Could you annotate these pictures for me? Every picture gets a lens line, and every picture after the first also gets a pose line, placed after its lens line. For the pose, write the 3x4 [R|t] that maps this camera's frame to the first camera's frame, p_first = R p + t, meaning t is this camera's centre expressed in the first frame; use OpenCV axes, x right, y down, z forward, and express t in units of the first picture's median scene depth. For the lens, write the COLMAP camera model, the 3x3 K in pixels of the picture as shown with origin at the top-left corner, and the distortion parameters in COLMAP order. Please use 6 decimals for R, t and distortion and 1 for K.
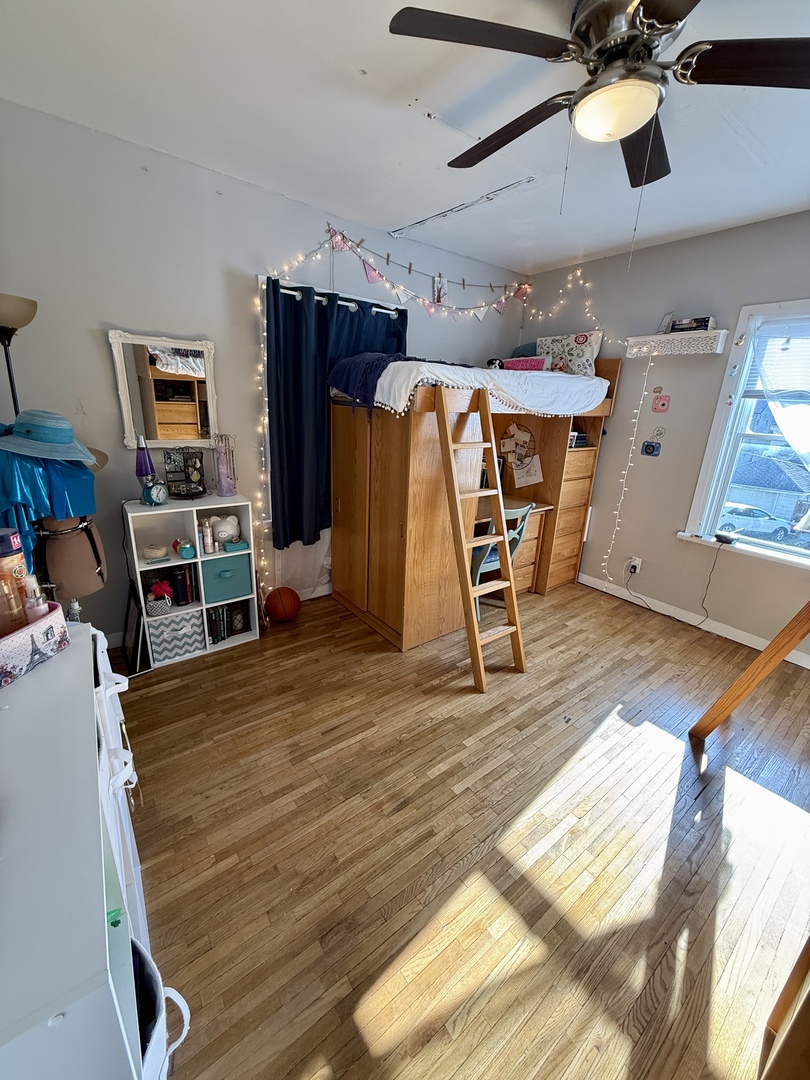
lens RADIAL K [[430.5, 0, 402.3], [0, 430.5, 536.9], [0, 0, 1]] dist [-0.001065, -0.000140]
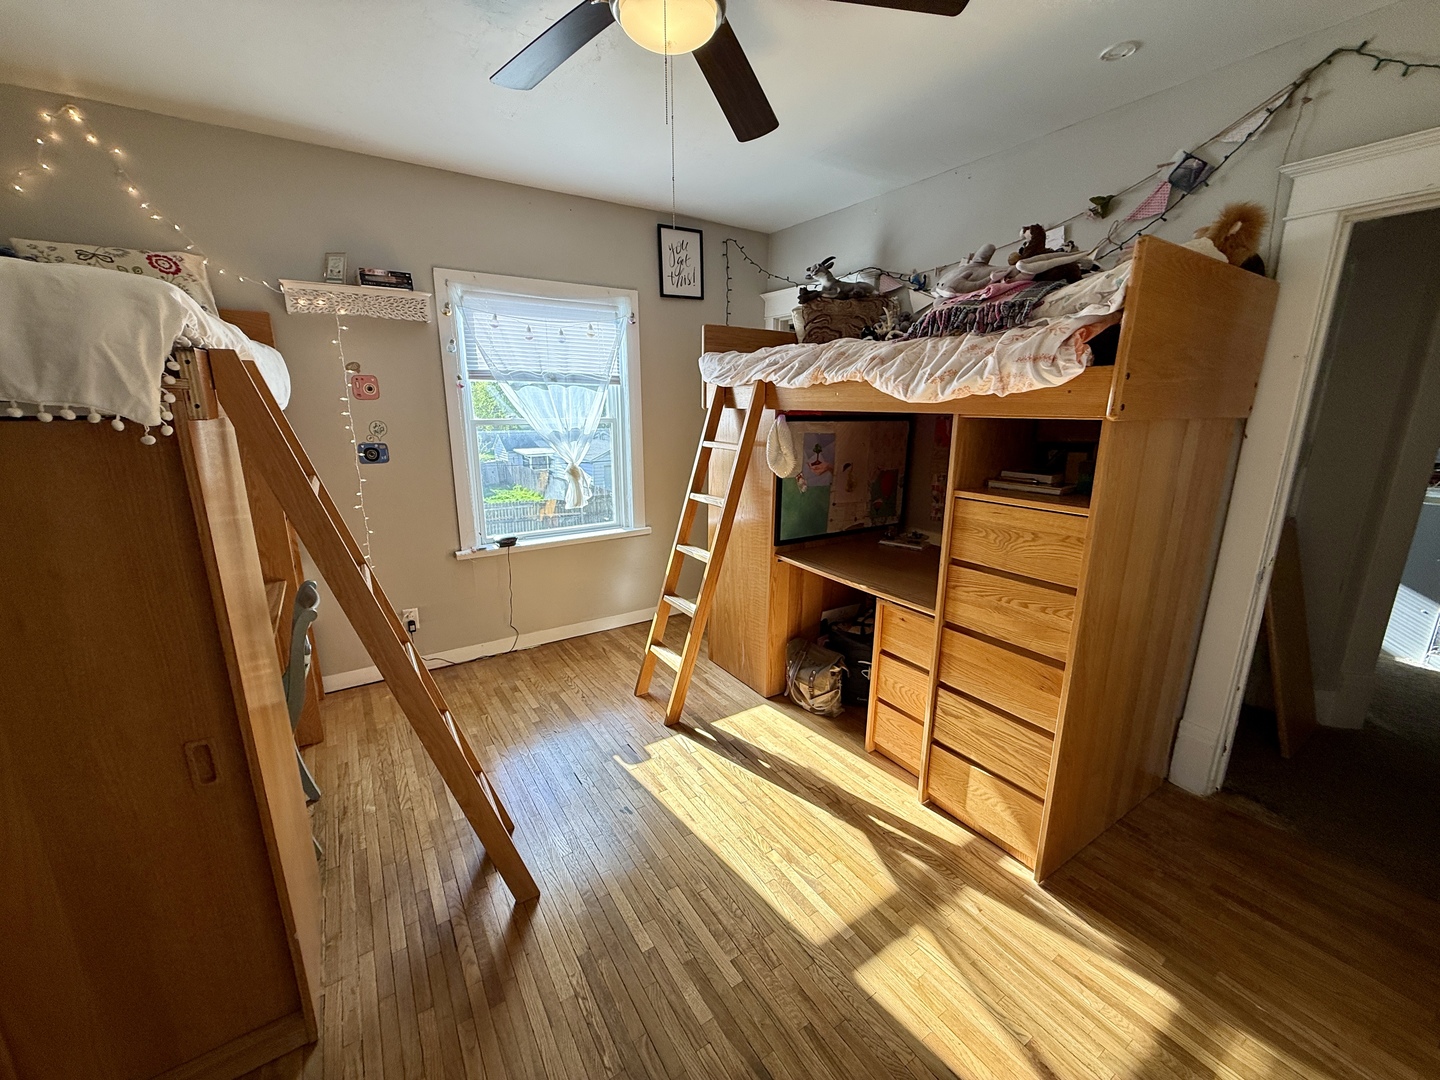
lens RADIAL K [[574.0, 0, 717.5], [0, 574.0, 540.1], [0, 0, 1]] dist [-0.001065, -0.000140]
pose [[0.065627, -0.270928, 0.960360, -0.414786], [0.304211, 0.922050, 0.239332, -0.186385], [-0.950341, 0.276445, 0.142931, 0.566429]]
